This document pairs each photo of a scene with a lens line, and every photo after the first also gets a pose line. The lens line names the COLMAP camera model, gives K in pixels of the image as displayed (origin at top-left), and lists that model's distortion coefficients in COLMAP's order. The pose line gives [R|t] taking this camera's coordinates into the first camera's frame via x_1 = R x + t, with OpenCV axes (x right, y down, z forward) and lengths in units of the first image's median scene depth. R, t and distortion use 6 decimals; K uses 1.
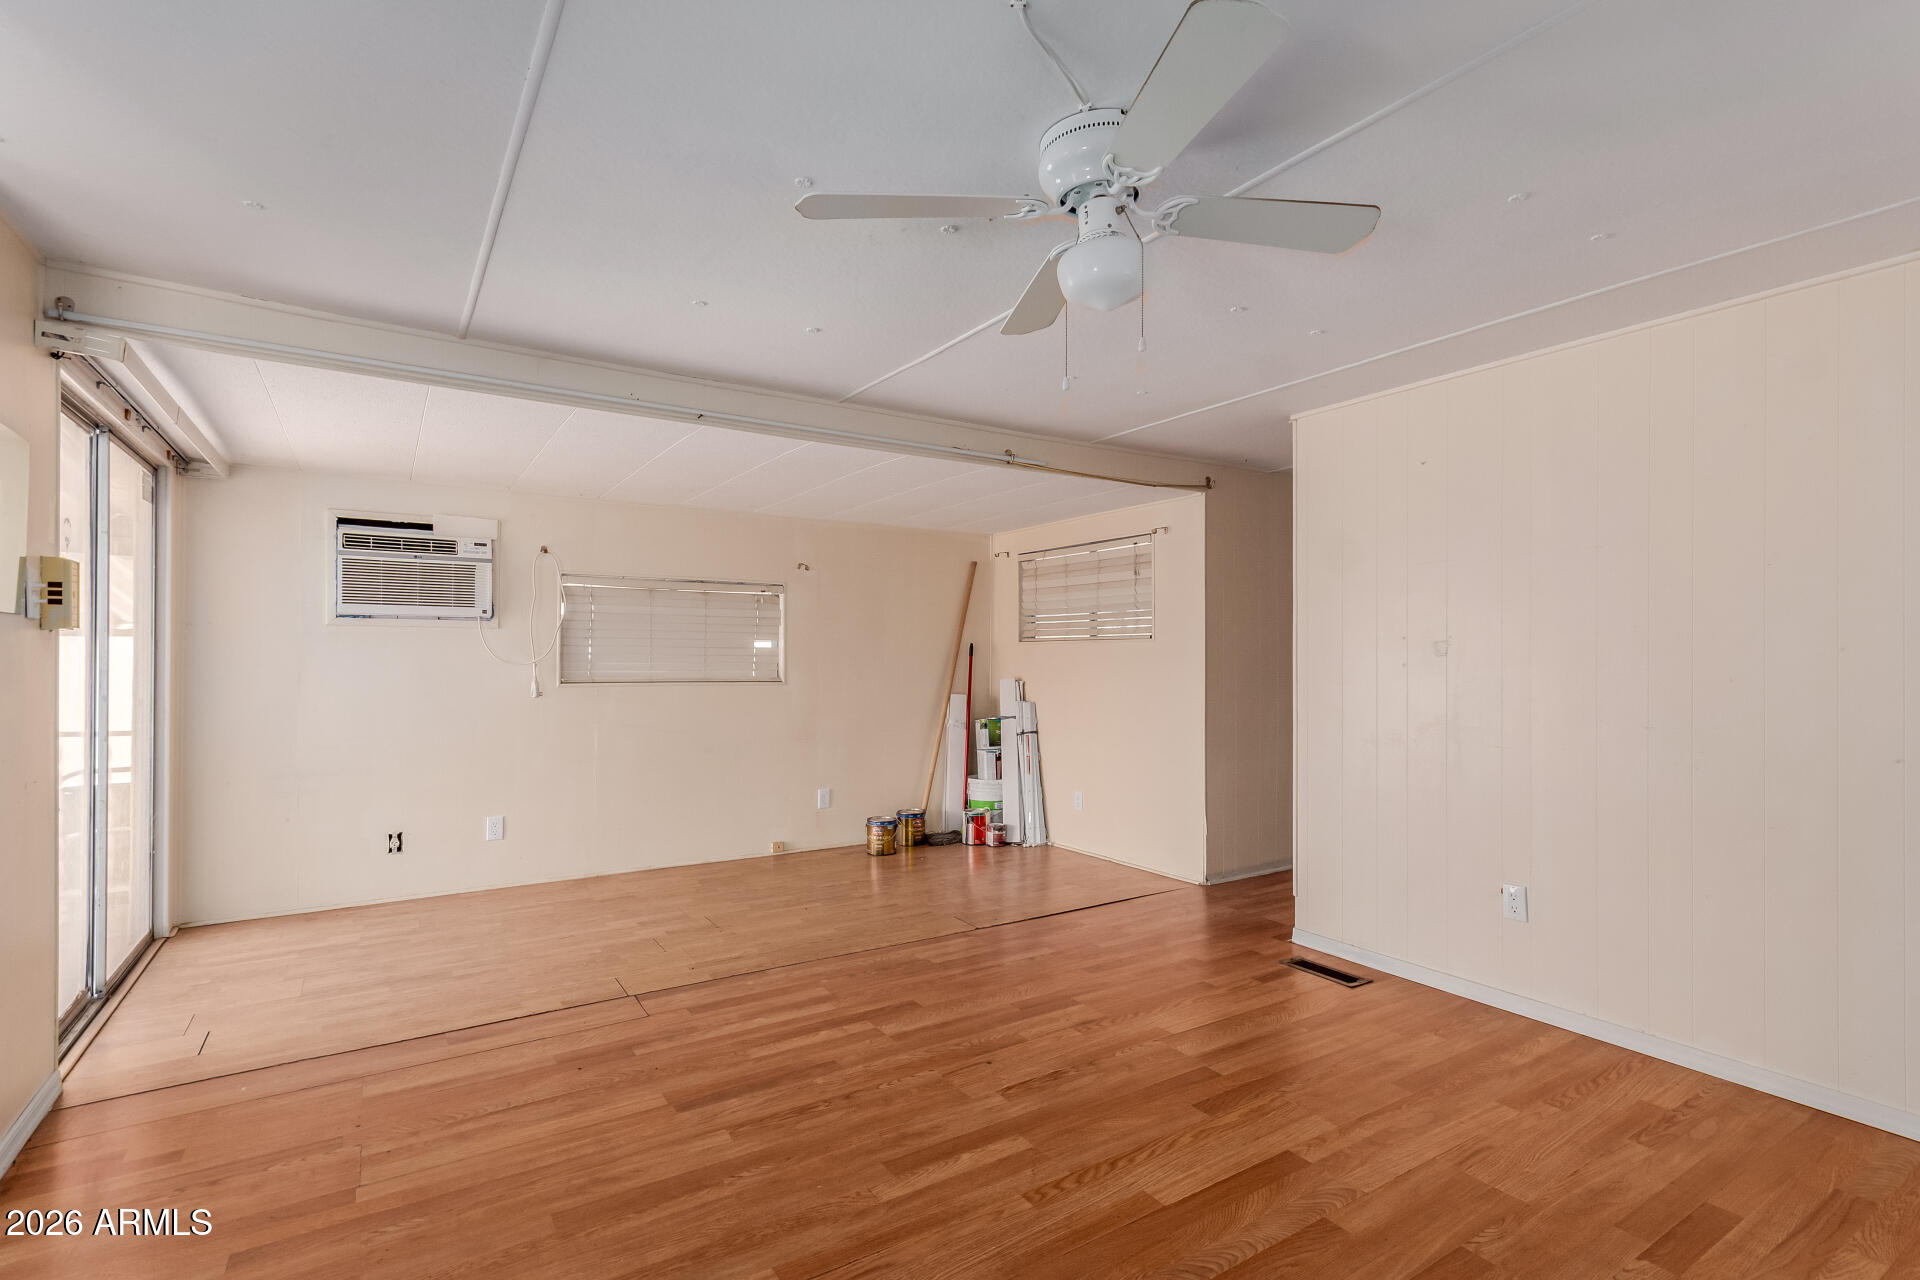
lens RADIAL K [[892.3, 0, 956.5], [0, 892.3, 654.3], [0, 0, 1]] dist [0.002417, 0.000790]
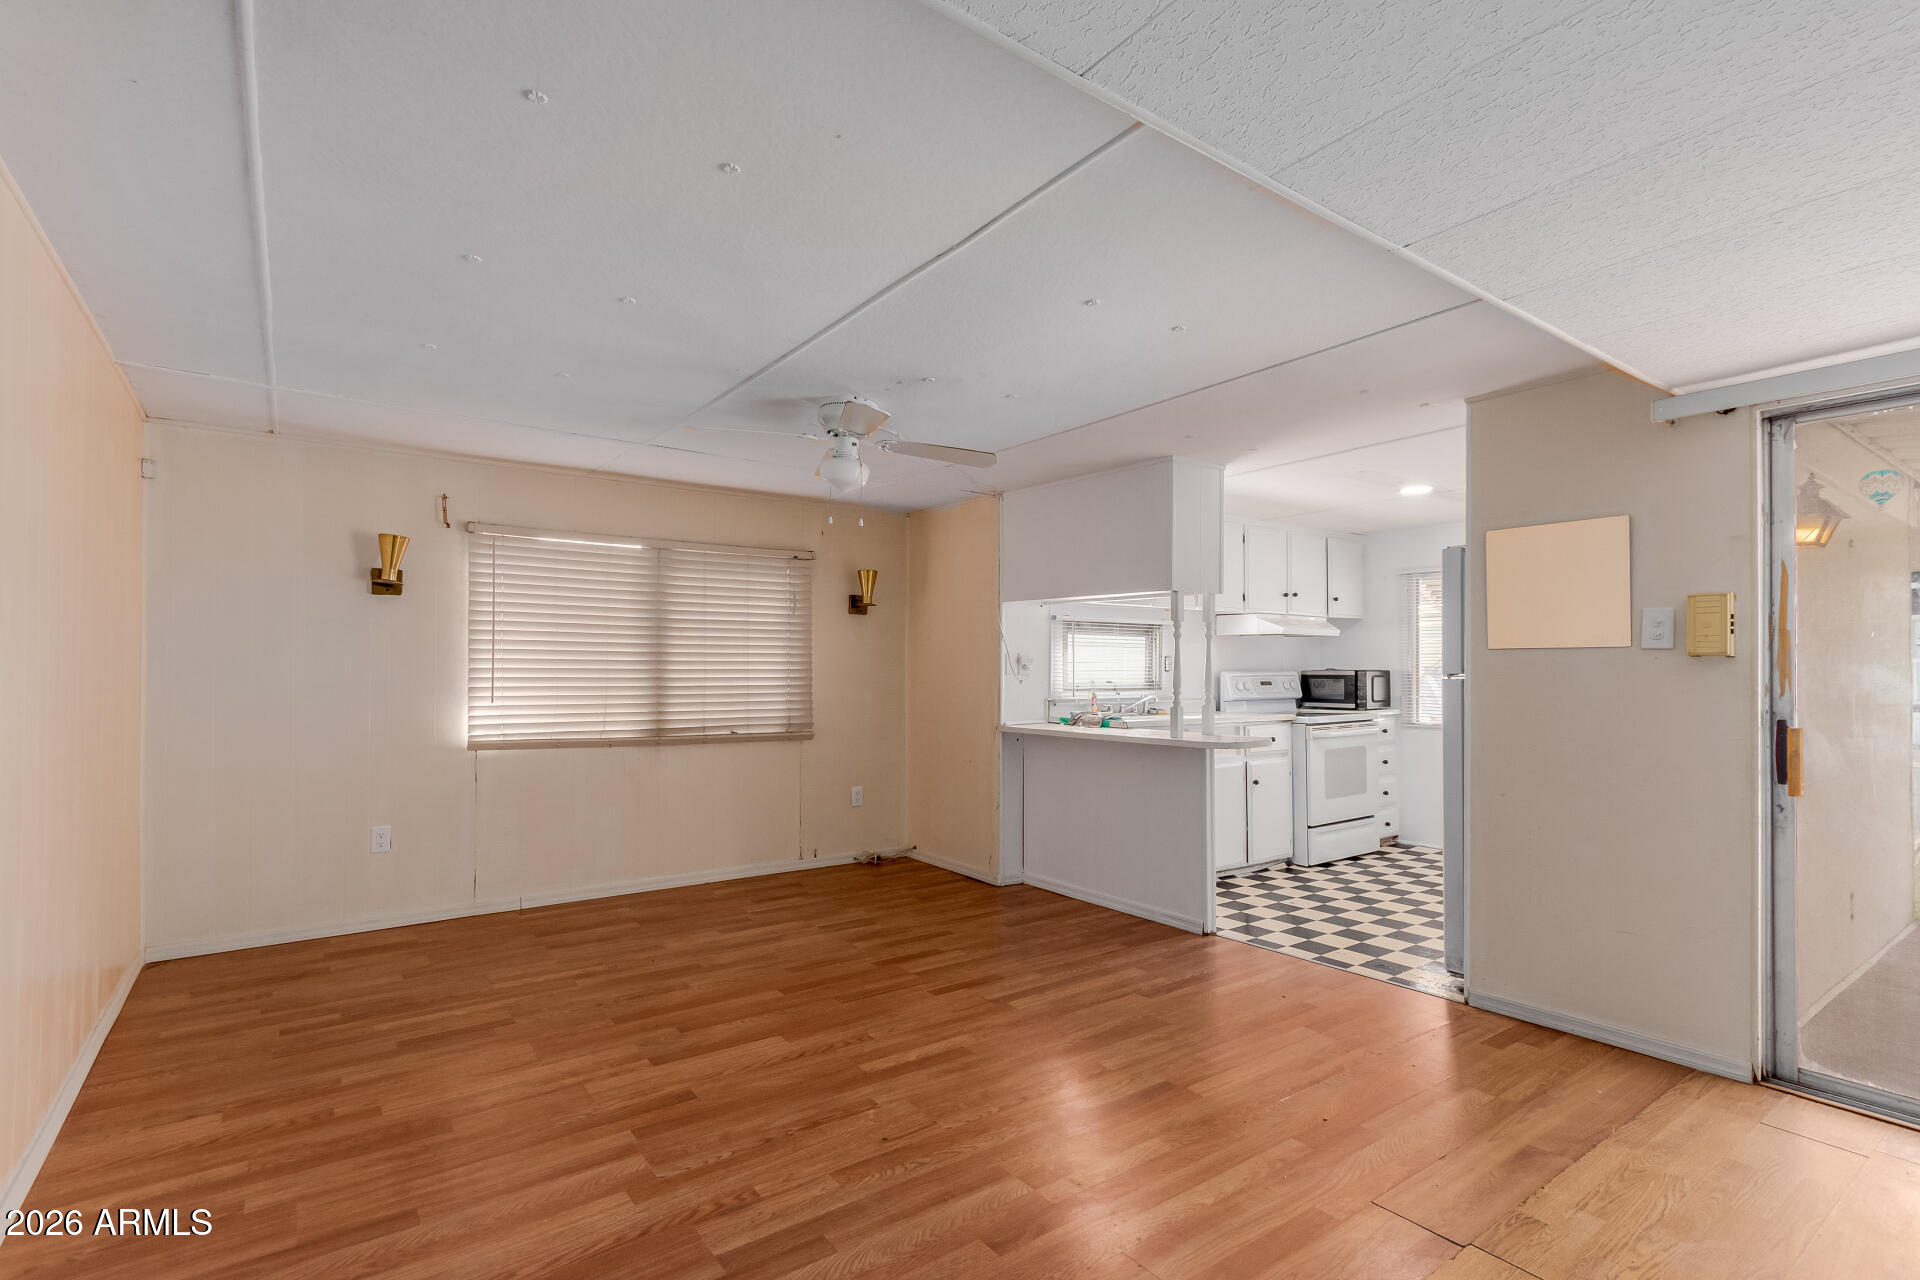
lens RADIAL K [[892.3, 0, 956.5], [0, 892.3, 654.3], [0, 0, 1]] dist [0.002417, 0.000790]
pose [[-0.998259, -0.008633, -0.058352, 0.013156], [-0.007620, 0.999817, -0.017549, -0.001757], [0.058493, -0.017073, -0.998142, 1.162148]]
